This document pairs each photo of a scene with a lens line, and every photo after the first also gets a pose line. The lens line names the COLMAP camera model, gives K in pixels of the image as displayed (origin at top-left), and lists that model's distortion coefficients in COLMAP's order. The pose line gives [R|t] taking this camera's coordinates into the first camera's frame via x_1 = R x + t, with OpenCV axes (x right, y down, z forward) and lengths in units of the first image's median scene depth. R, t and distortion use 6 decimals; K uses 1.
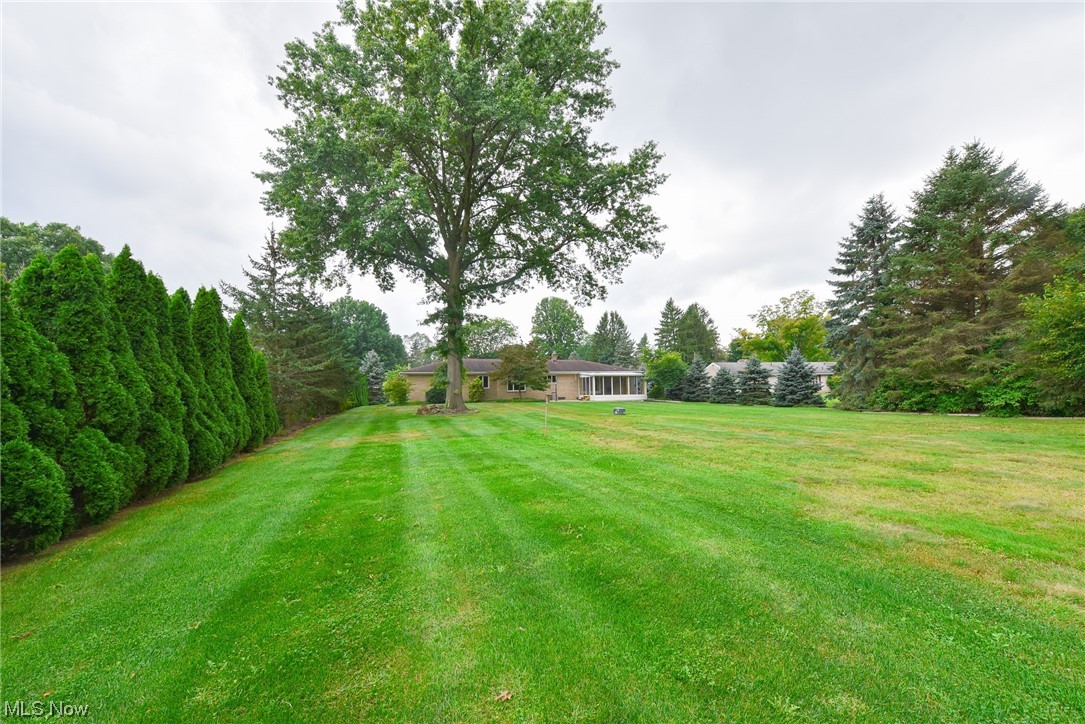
lens RADIAL K [[437.3, 0, 545.0], [0, 437.3, 359.7], [0, 0, 1]] dist [-0.014725, -0.001106]
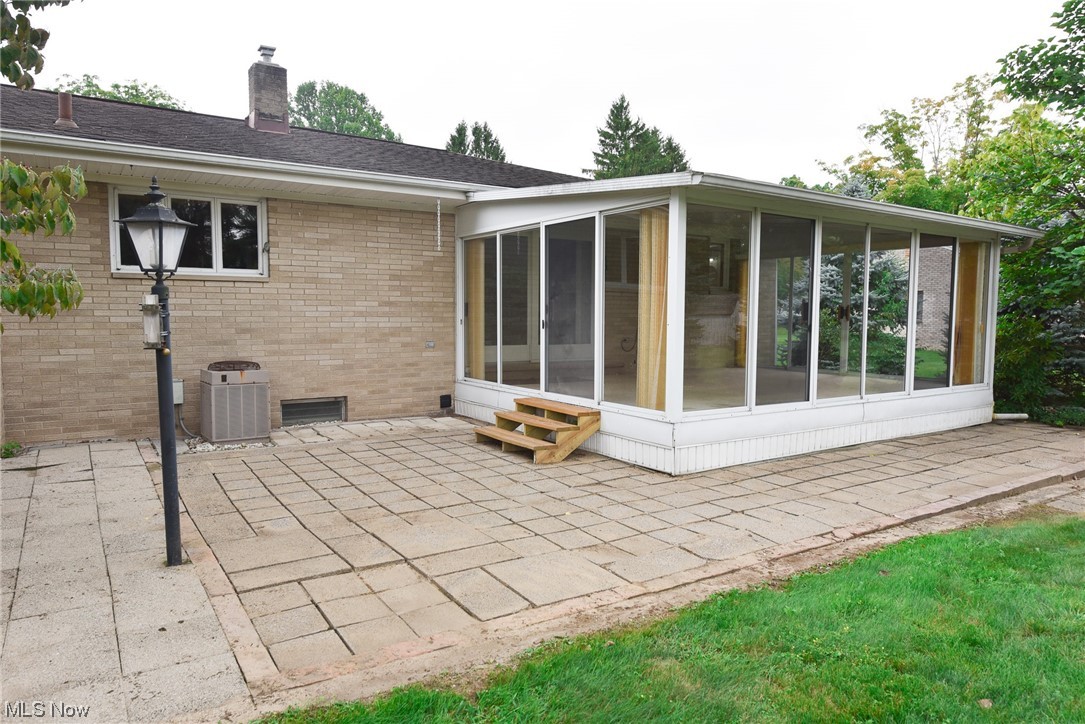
lens RADIAL K [[707.2, 0, 539.1], [0, 707.2, 367.0], [0, 0, 1]] dist [0.005094, -0.006864]
pose [[0.956780, -0.002173, 0.290804, 0.017791], [-0.040443, 0.989261, 0.140455, 0.021191], [-0.287986, -0.146146, 0.946417, 0.351500]]
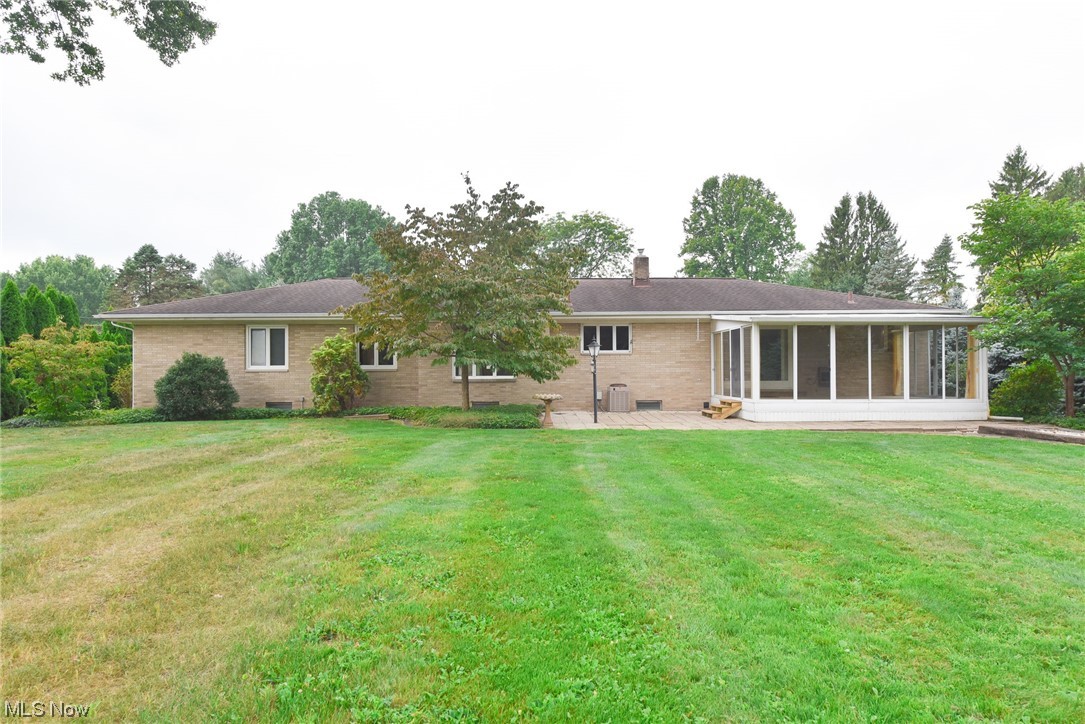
lens RADIAL K [[707.2, 0, 541.7], [0, 707.2, 362.1], [0, 0, 1]] dist [0.005094, -0.006864]
pose [[0.961889, 0.006275, -0.273367, 0.042614], [0.010974, 0.998045, 0.061523, 0.013378], [0.273218, -0.062179, 0.959940, 0.232329]]
